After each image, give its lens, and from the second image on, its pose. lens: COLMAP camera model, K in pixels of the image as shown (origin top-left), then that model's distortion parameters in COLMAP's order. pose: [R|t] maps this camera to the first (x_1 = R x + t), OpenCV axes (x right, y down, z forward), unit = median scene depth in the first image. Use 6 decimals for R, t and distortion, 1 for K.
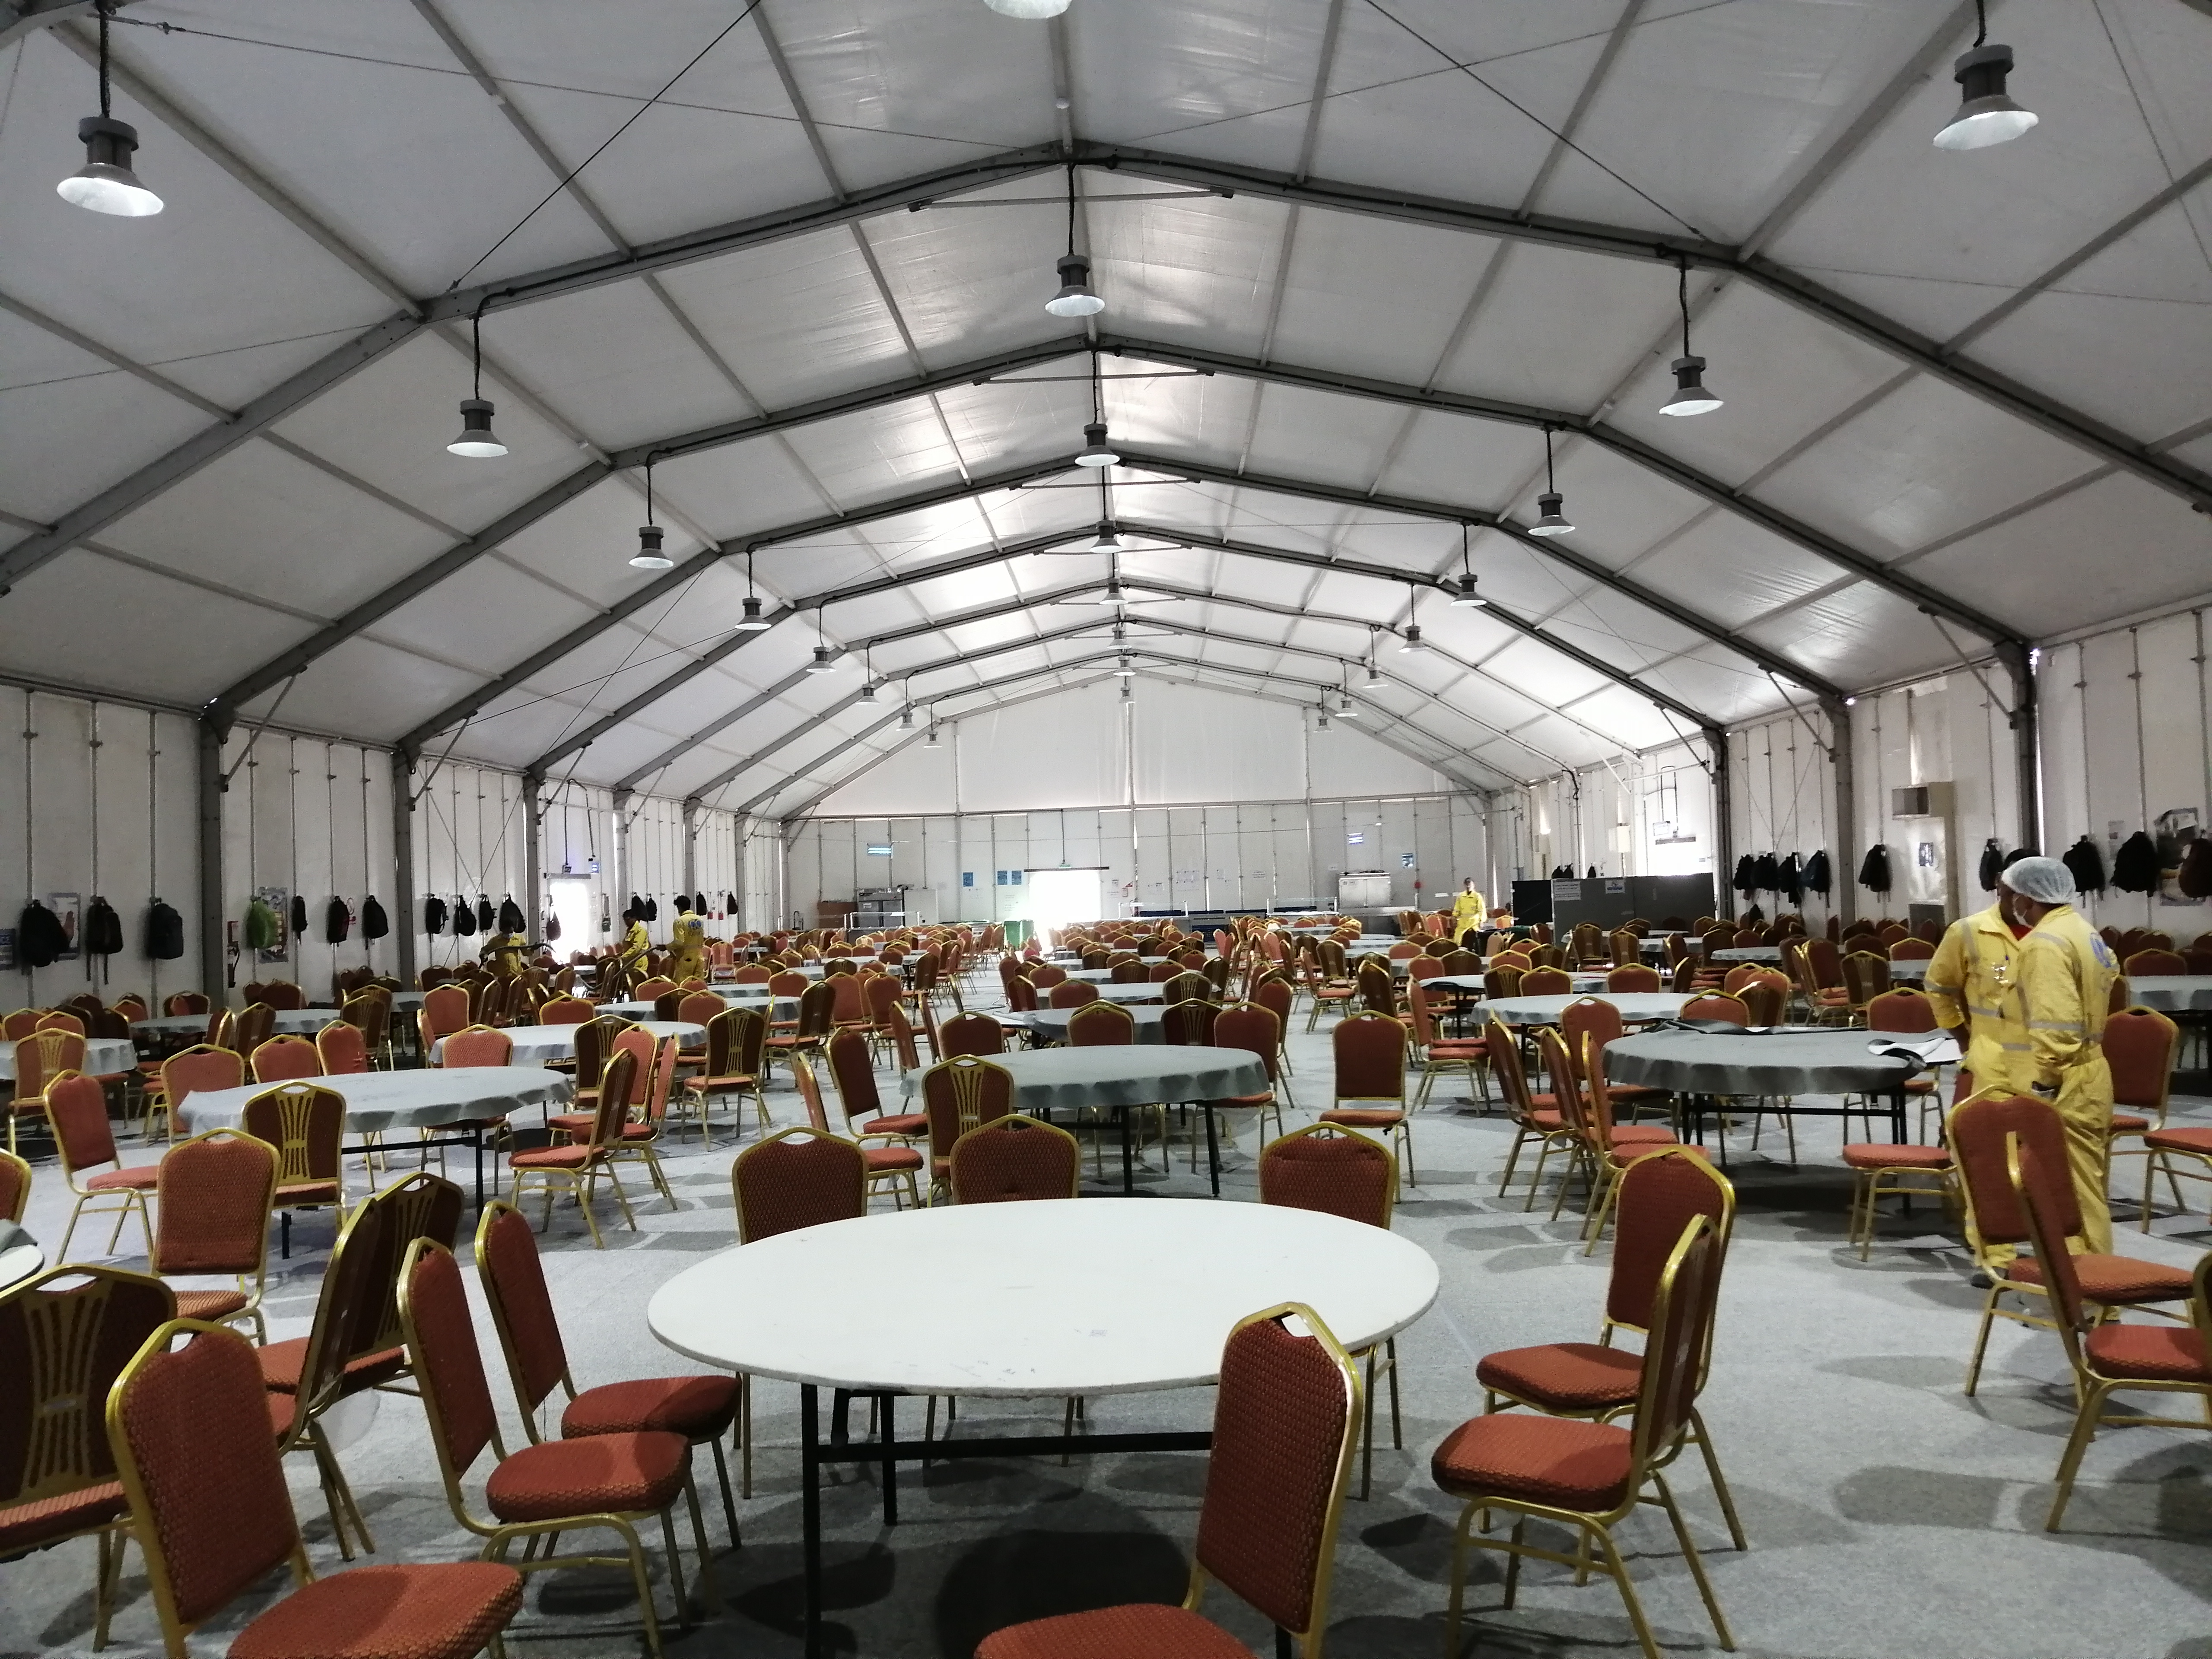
lens RADIAL K [[1754.3, 0, 1106.0], [0, 1754.3, 829.5], [0, 0, 1]] dist [-0.004212, 0.063204]
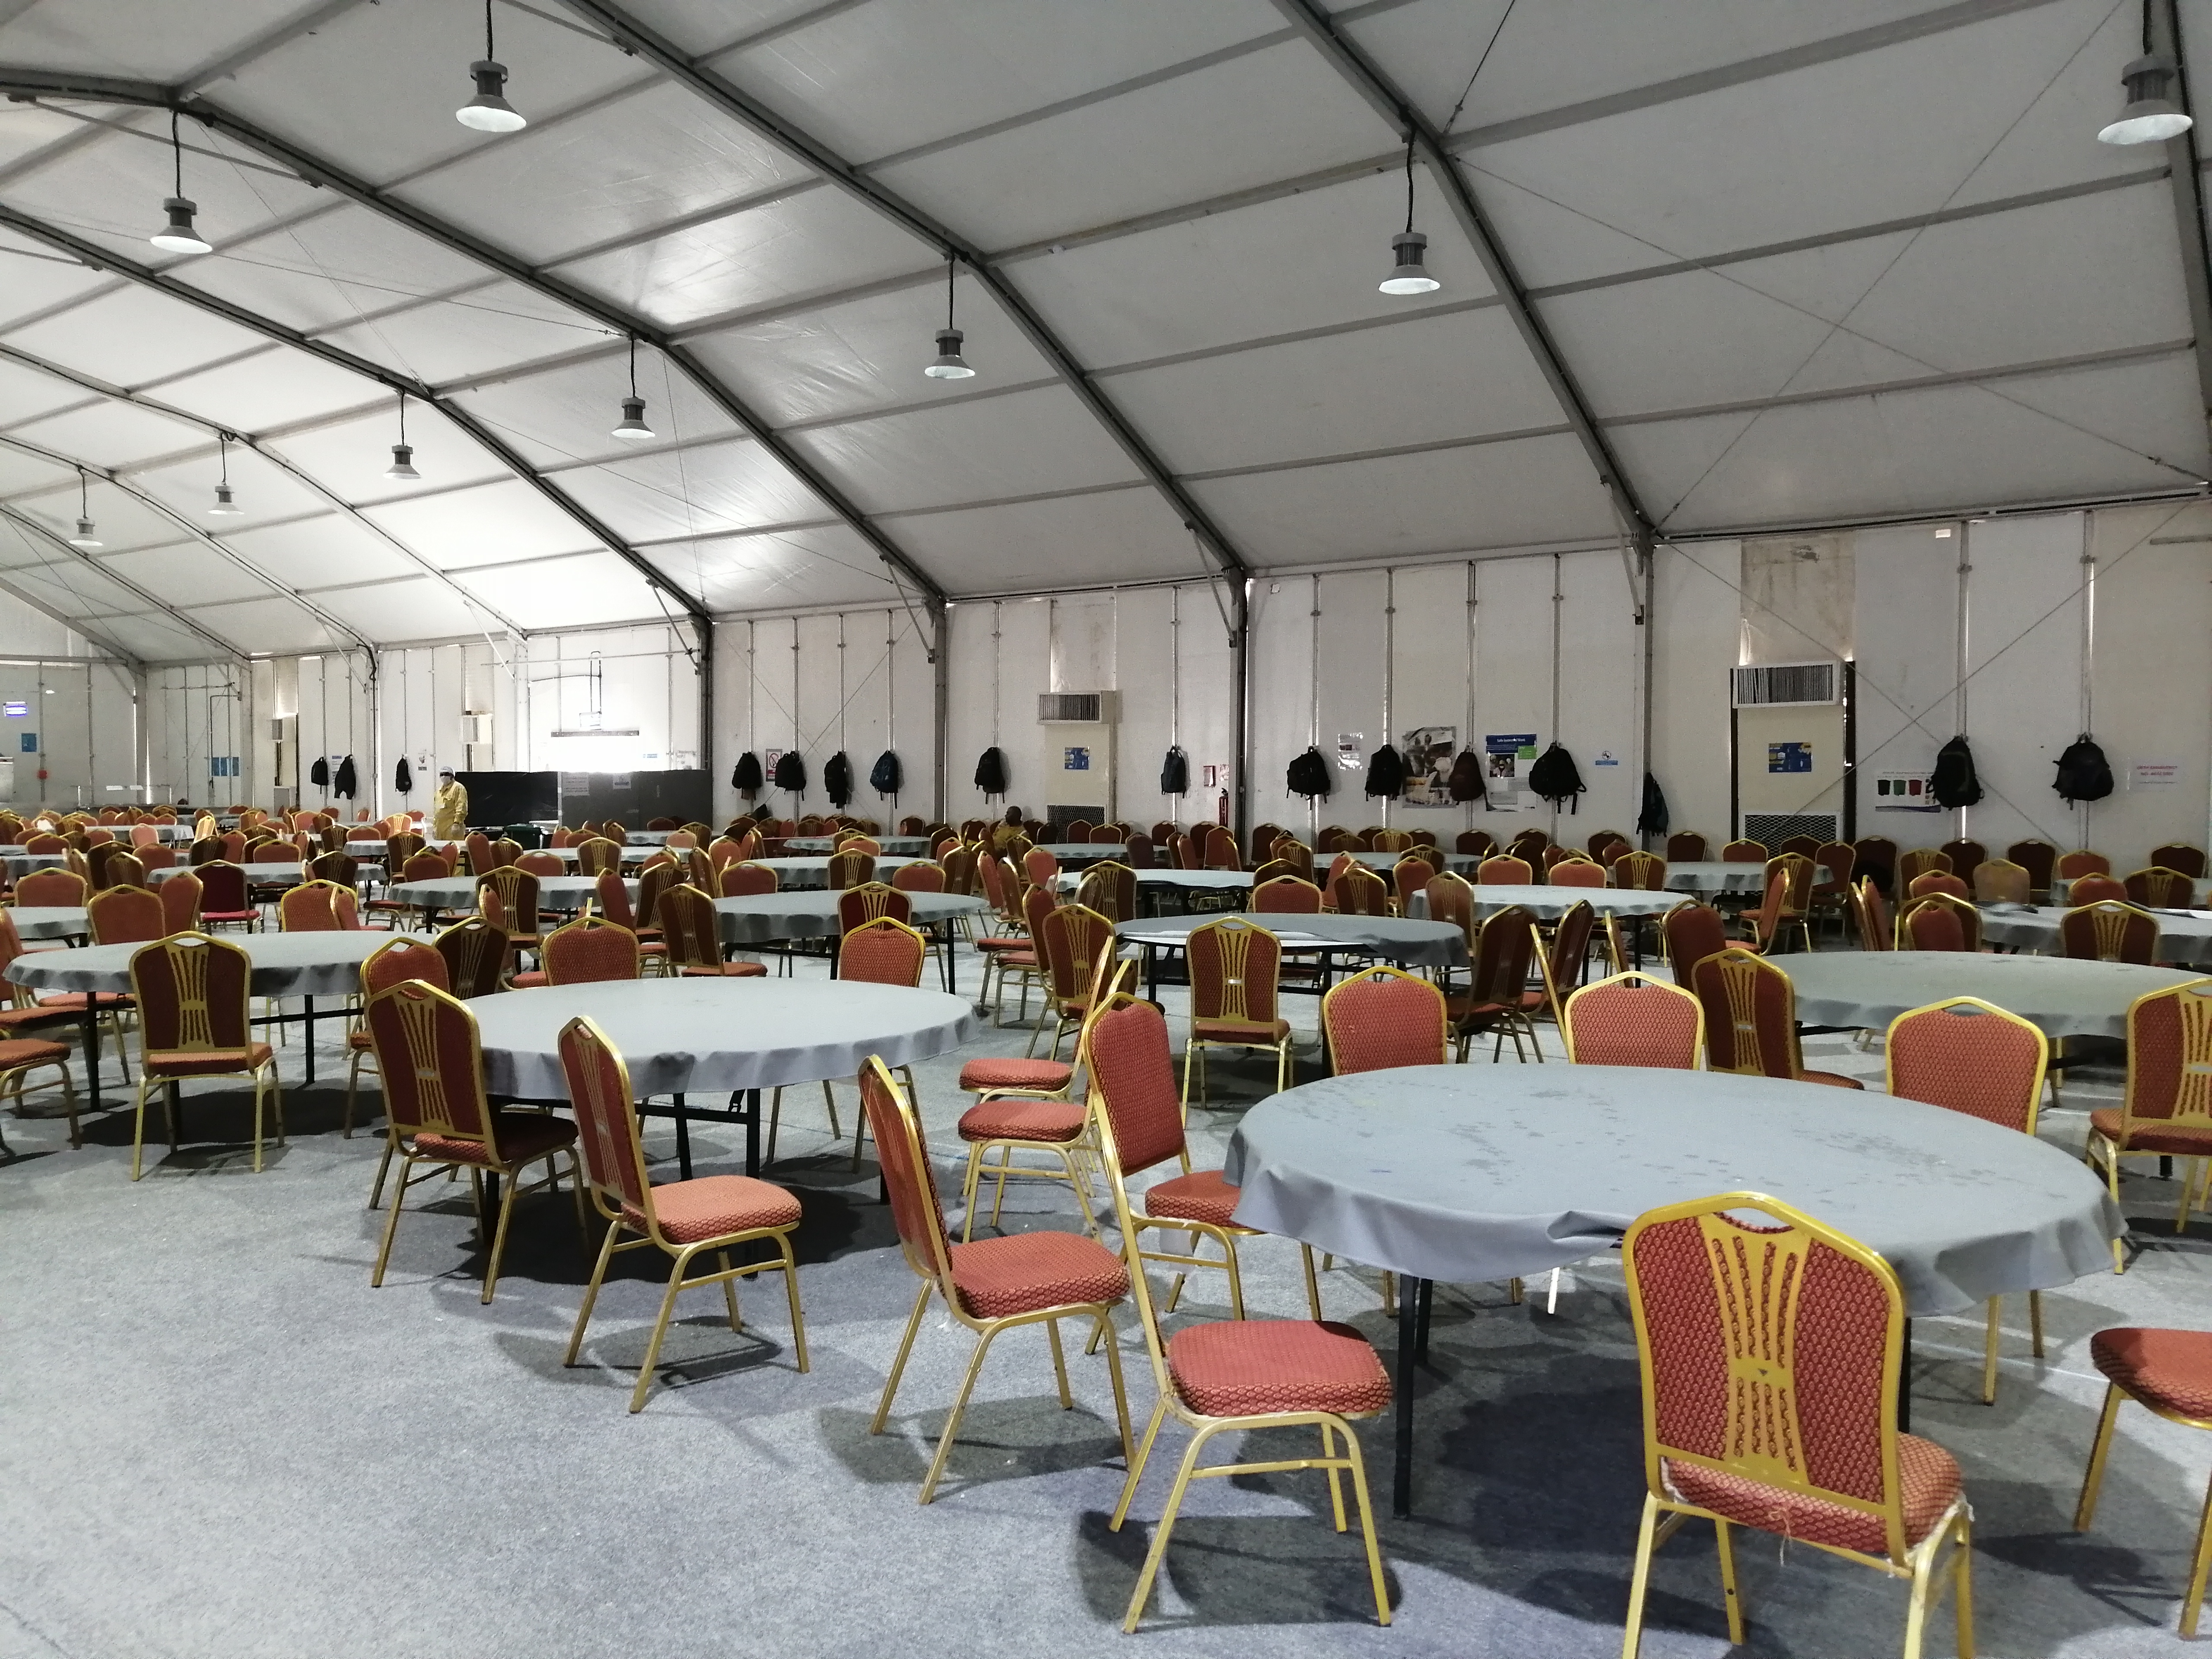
lens RADIAL K [[1760.2, 0, 1106.0], [0, 1760.2, 829.5], [0, 0, 1]] dist [-0.005412, 0.063706]
pose [[0.597488, 0.009733, 0.801819, -0.481852], [-0.049004, 0.998501, 0.024397, 0.039488], [-0.800379, -0.053869, 0.597069, 0.458843]]
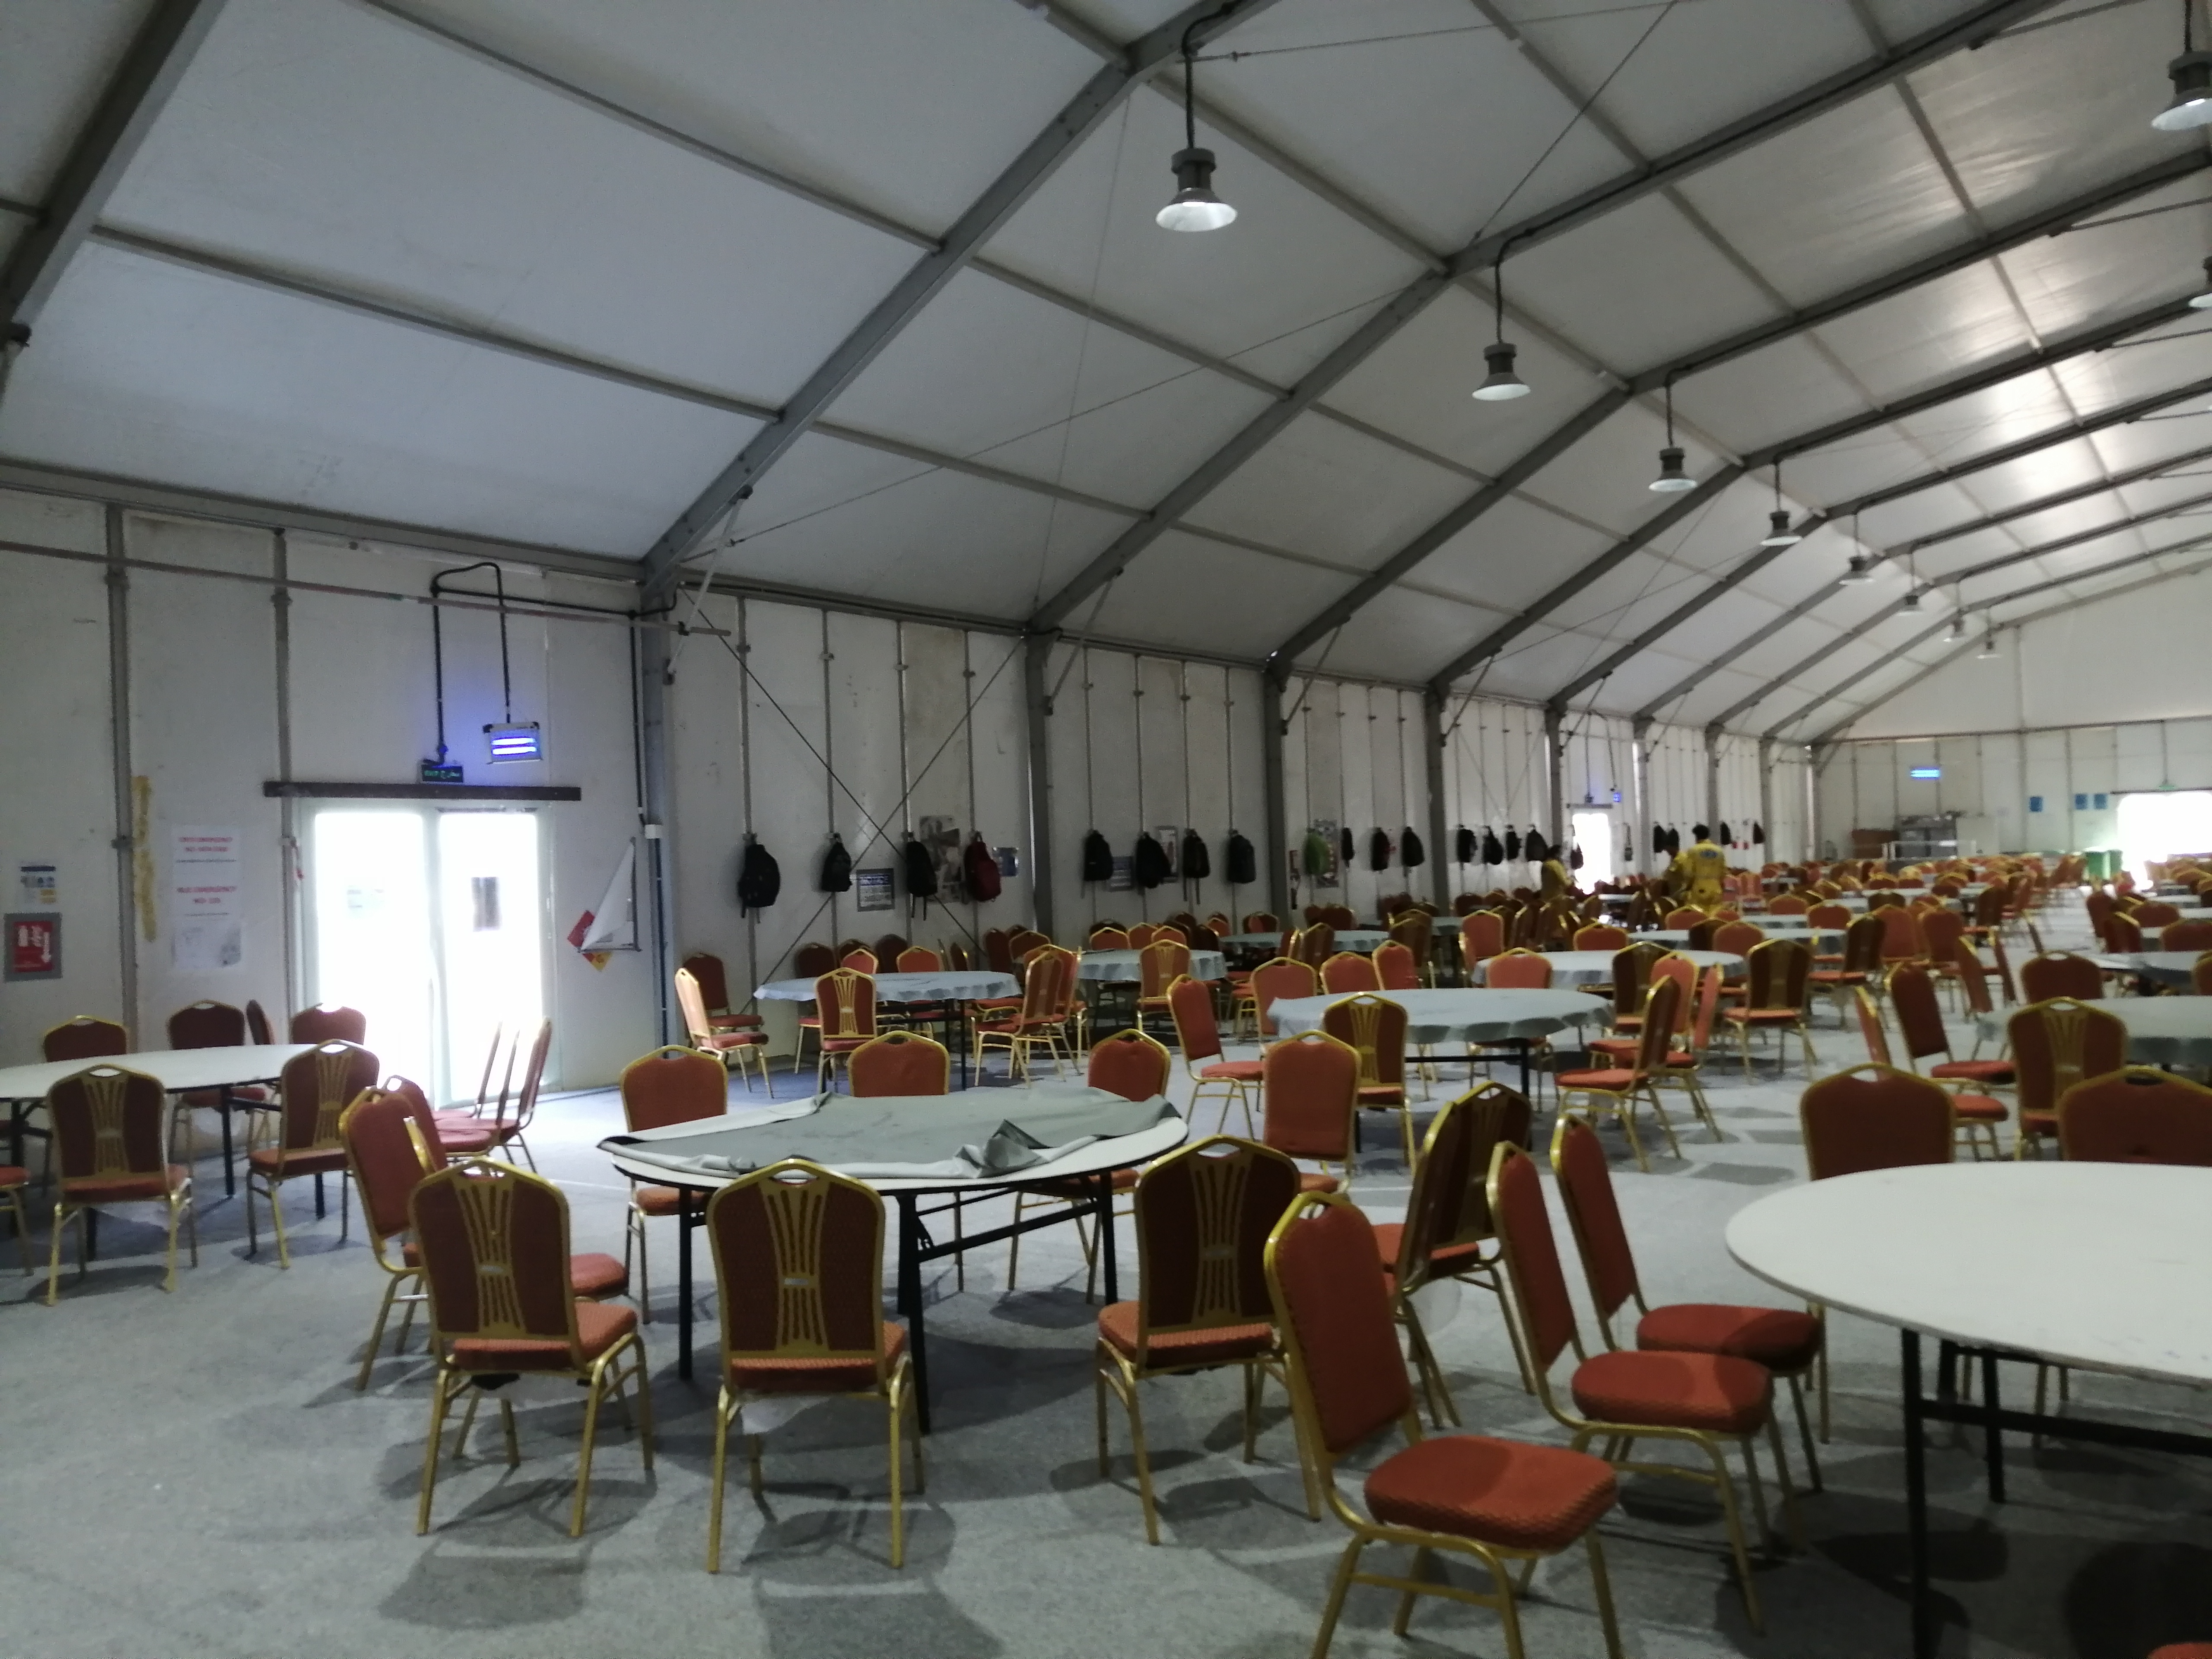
lens RADIAL K [[1751.9, 0, 1103.5], [0, 1751.9, 834.3], [0, 0, 1]] dist [-0.003504, 0.062931]
pose [[0.848780, -0.004989, -0.528723, -0.013154], [0.026726, 0.999082, 0.033477, 0.001803], [0.528071, -0.042545, 0.848134, -0.006938]]
